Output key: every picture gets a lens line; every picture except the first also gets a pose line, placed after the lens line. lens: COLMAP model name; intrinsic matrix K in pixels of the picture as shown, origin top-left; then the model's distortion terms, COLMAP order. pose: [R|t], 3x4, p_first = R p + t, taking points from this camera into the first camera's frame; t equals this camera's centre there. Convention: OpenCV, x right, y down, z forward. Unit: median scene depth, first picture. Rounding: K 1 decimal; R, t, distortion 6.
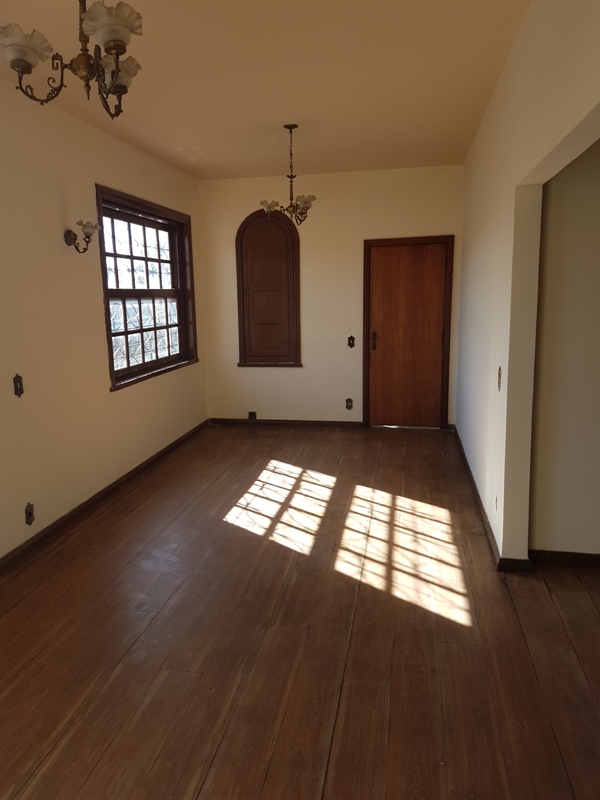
lens RADIAL K [[620.4, 0, 298.7], [0, 620.4, 401.6], [0, 0, 1]] dist [0.071143, -0.036623]
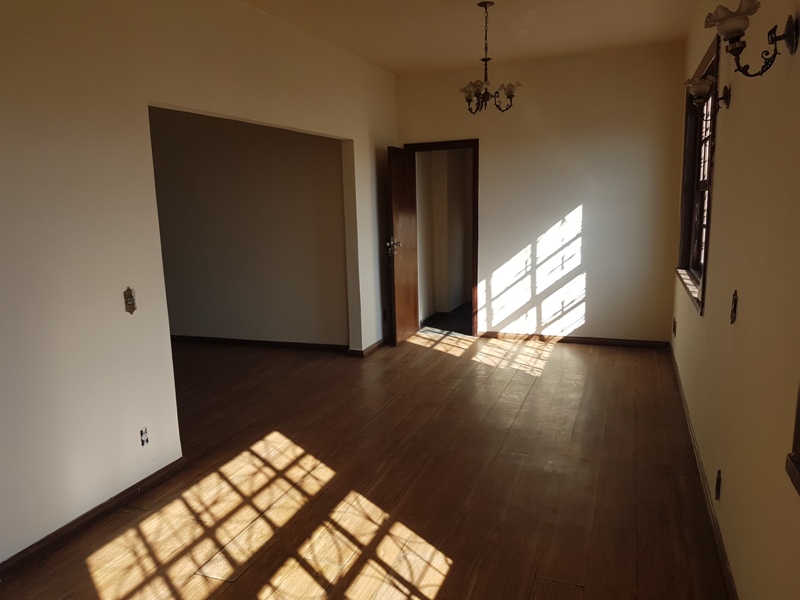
lens RADIAL K [[620.4, 0, 399.4], [0, 620.4, 300.6], [0, 0, 1]] dist [0.071143, -0.036623]
pose [[-0.982269, 0.030915, 0.184908, -0.208130], [0.090730, 0.941500, 0.324570, -0.268746], [-0.164057, 0.335592, -0.927612, 1.622290]]
